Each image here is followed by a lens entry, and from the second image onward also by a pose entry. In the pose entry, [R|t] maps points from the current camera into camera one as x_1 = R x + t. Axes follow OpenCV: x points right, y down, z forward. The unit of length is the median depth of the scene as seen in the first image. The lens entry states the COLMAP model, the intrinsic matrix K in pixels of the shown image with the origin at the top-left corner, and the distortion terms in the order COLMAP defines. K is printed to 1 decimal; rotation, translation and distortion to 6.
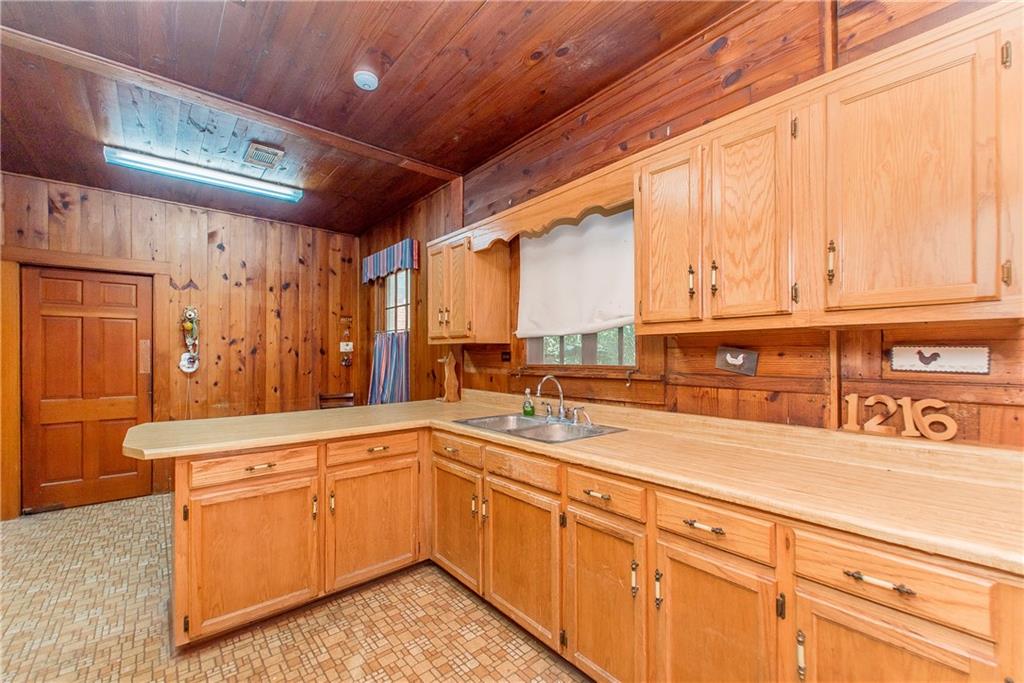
lens RADIAL K [[431.2, 0, 496.0], [0, 431.2, 350.4], [0, 0, 1]] dist [0.012457, -0.006506]
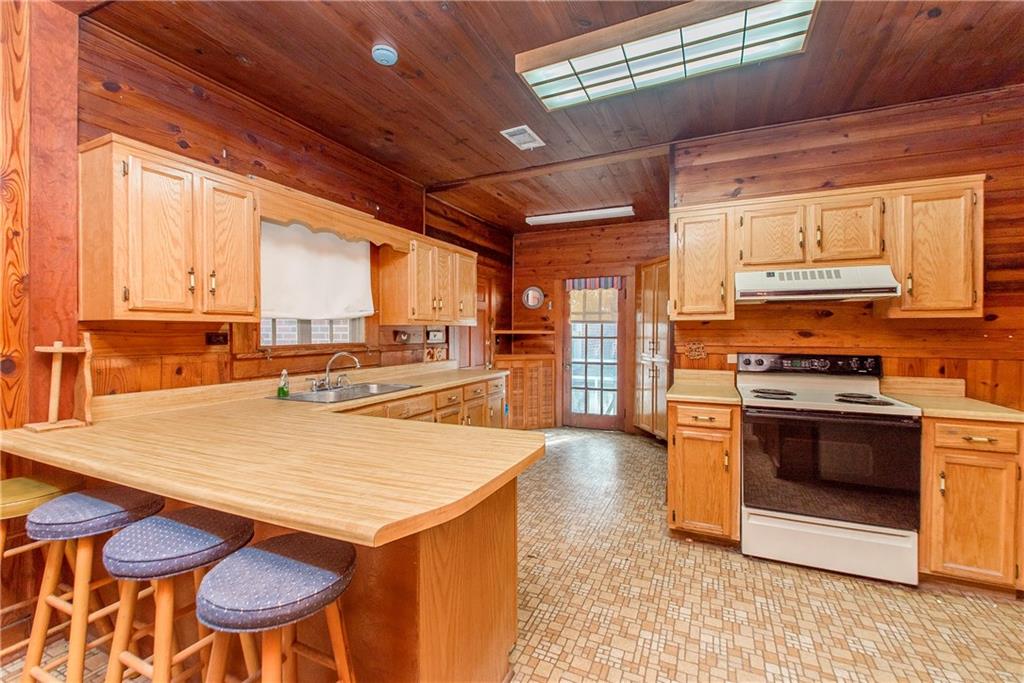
lens RADIAL K [[431.2, 0, 505.3], [0, 431.2, 338.5], [0, 0, 1]] dist [0.012457, -0.006506]
pose [[-0.427134, -0.010416, 0.904128, -0.686039], [-0.005903, 0.999944, 0.008730, 0.002344], [-0.904169, -0.001608, -0.427171, 0.619035]]
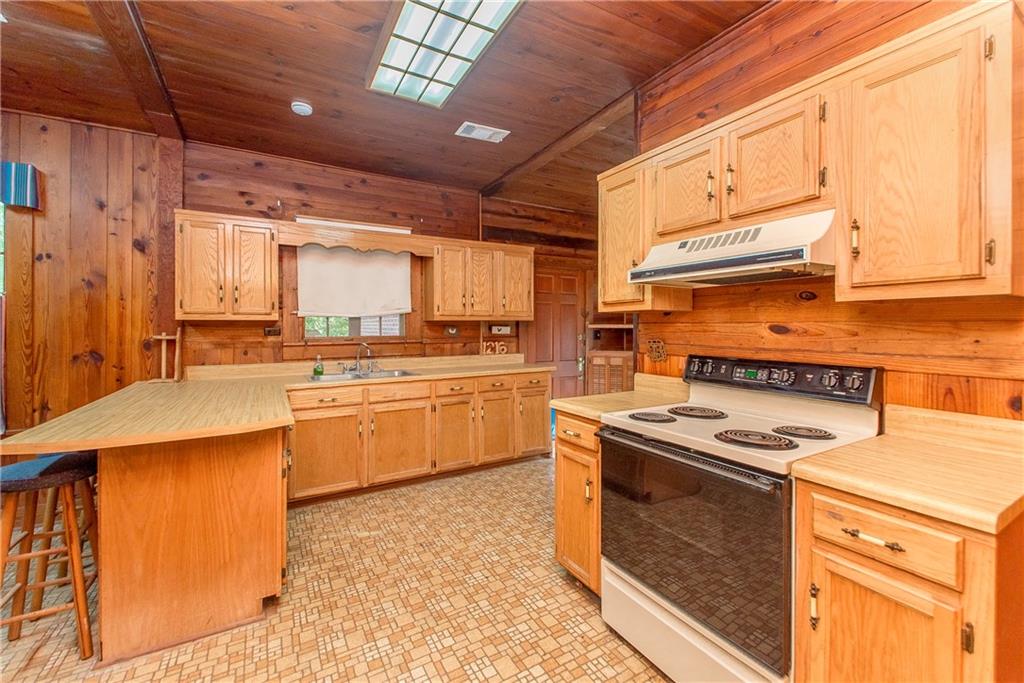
lens RADIAL K [[431.2, 0, 519.8], [0, 431.2, 328.9], [0, 0, 1]] dist [0.012457, -0.006506]
pose [[0.165201, -0.002625, 0.986256, -0.746368], [-0.006437, 0.999972, 0.003740, -0.001643], [-0.986239, -0.006967, 0.165179, 0.097097]]
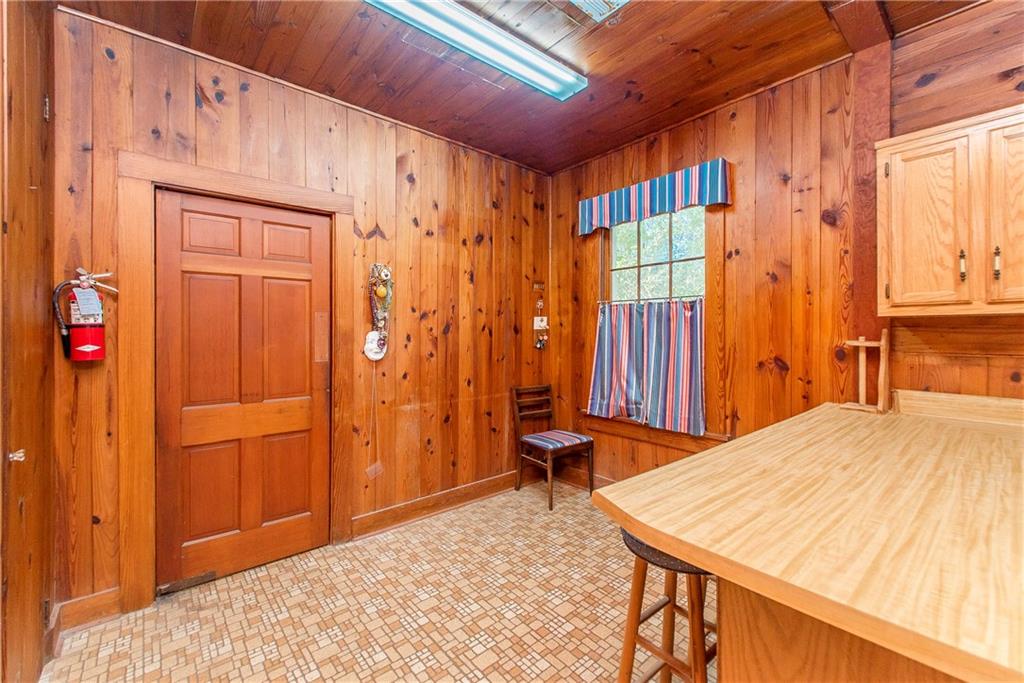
lens RADIAL K [[431.2, 0, 512.2], [0, 431.2, 328.7], [0, 0, 1]] dist [0.012457, -0.006506]
pose [[0.999895, -0.001397, 0.014420, -0.521236], [0.001396, 0.999999, 0.000075, 0.001906], [-0.014420, -0.000055, 0.999896, 0.330590]]
